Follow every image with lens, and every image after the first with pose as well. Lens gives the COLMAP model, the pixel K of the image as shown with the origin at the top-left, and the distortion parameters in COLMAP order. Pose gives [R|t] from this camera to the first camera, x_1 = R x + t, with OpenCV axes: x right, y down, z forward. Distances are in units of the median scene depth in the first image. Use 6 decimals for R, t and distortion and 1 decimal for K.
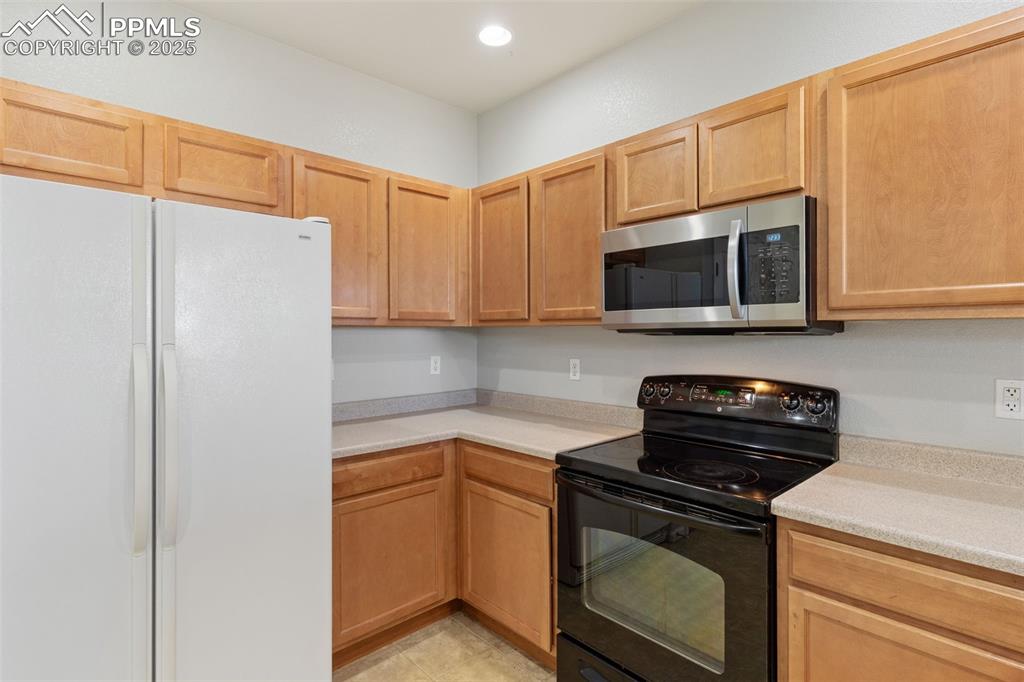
lens RADIAL K [[505.9, 0, 512.0], [0, 505.9, 337.1], [0, 0, 1]] dist [0.001290, 0.000079]
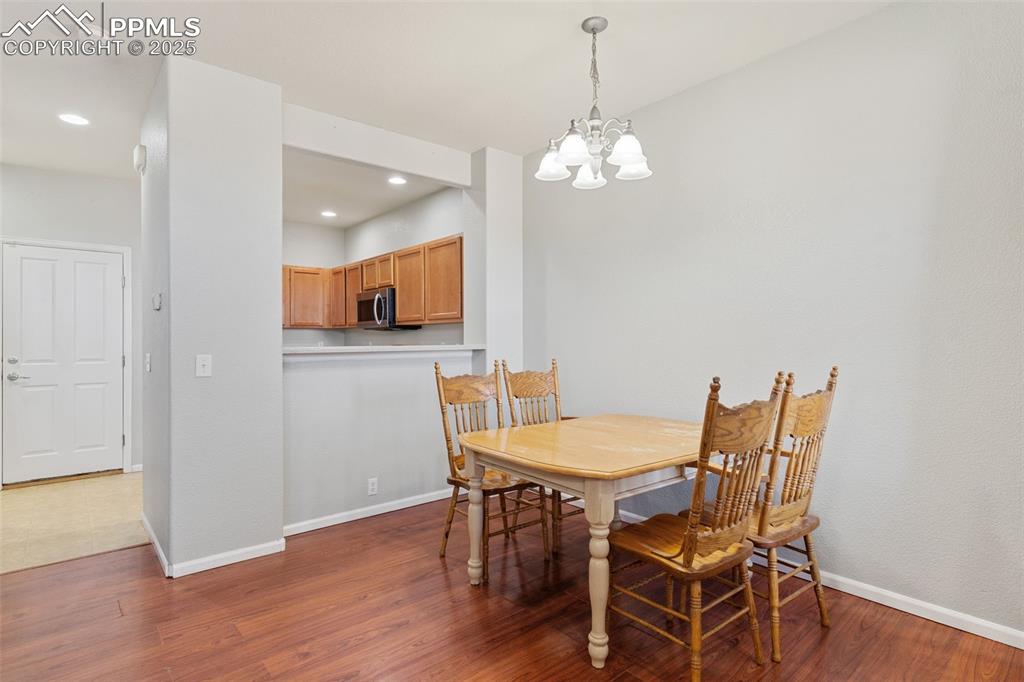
lens RADIAL K [[530.9, 0, 515.6], [0, 530.9, 339.4], [0, 0, 1]] dist [0.001881, 0.000371]
pose [[0.999160, -0.005649, -0.040588, 1.228372], [0.005275, 0.999943, -0.009313, 0.080513], [0.040639, 0.009091, 0.999133, -1.973735]]
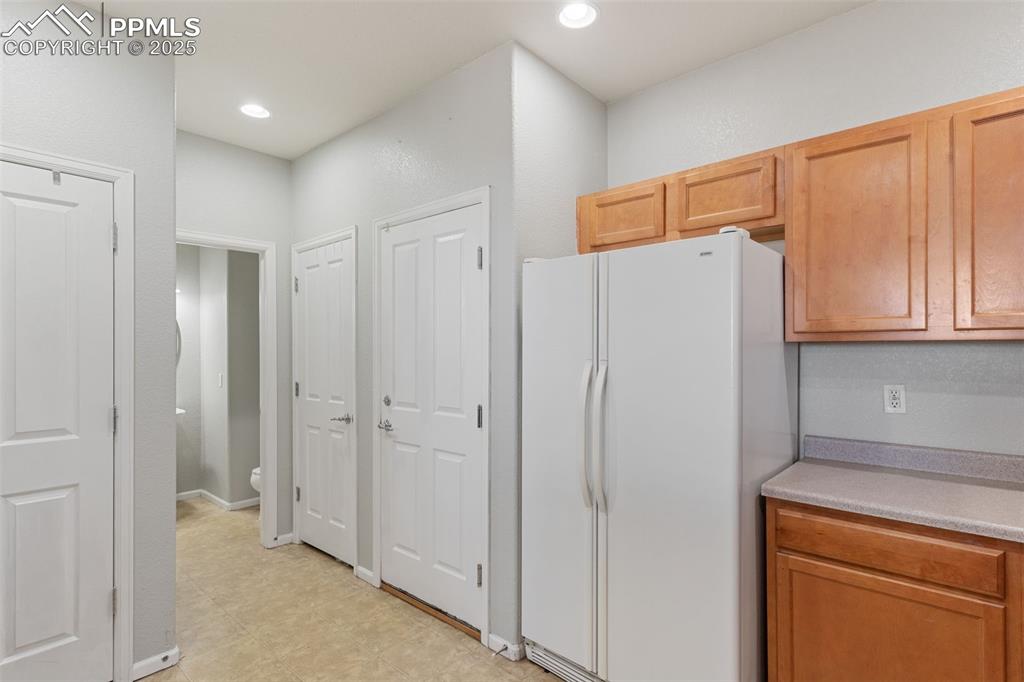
lens RADIAL K [[507.5, 0, 515.0], [0, 507.5, 346.5], [0, 0, 1]] dist [0.003972, 0.000835]
pose [[0.097516, -0.008767, -0.995195, 0.461260], [-0.003668, 0.999951, -0.009169, -0.007259], [0.995227, 0.004545, 0.097479, 0.476211]]
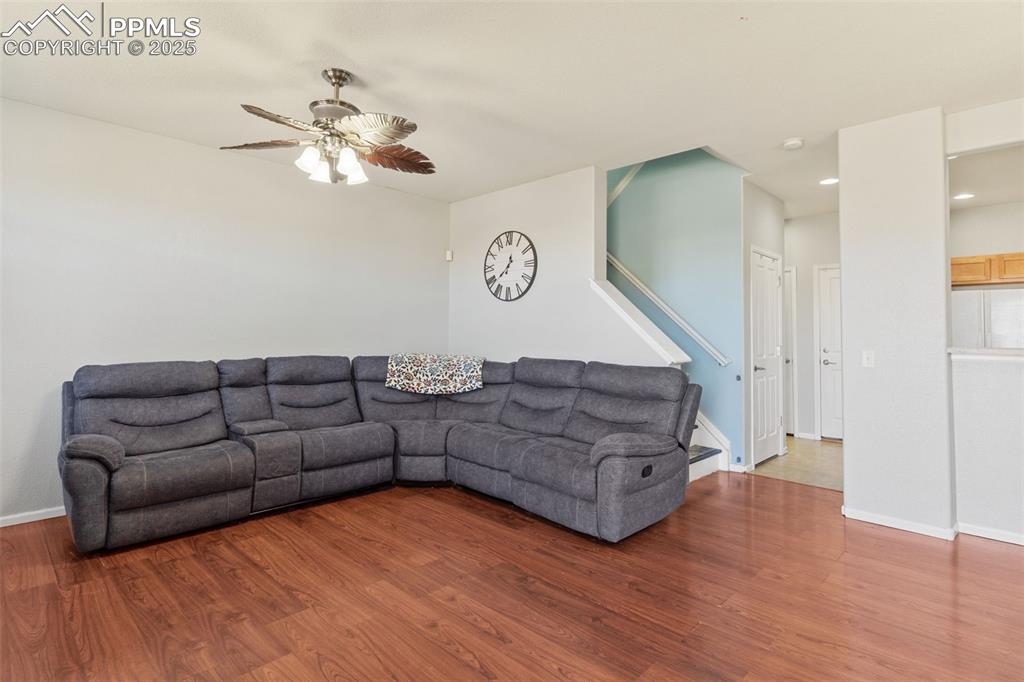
lens RADIAL K [[512.4, 0, 501.4], [0, 512.4, 315.9], [0, 0, 1]] dist [-0.001651, -0.000154]
pose [[0.033320, -0.035411, -0.998817, 2.075378], [-0.017998, 0.999189, -0.036024, 0.071797], [0.999283, 0.019177, 0.032656, -1.892063]]
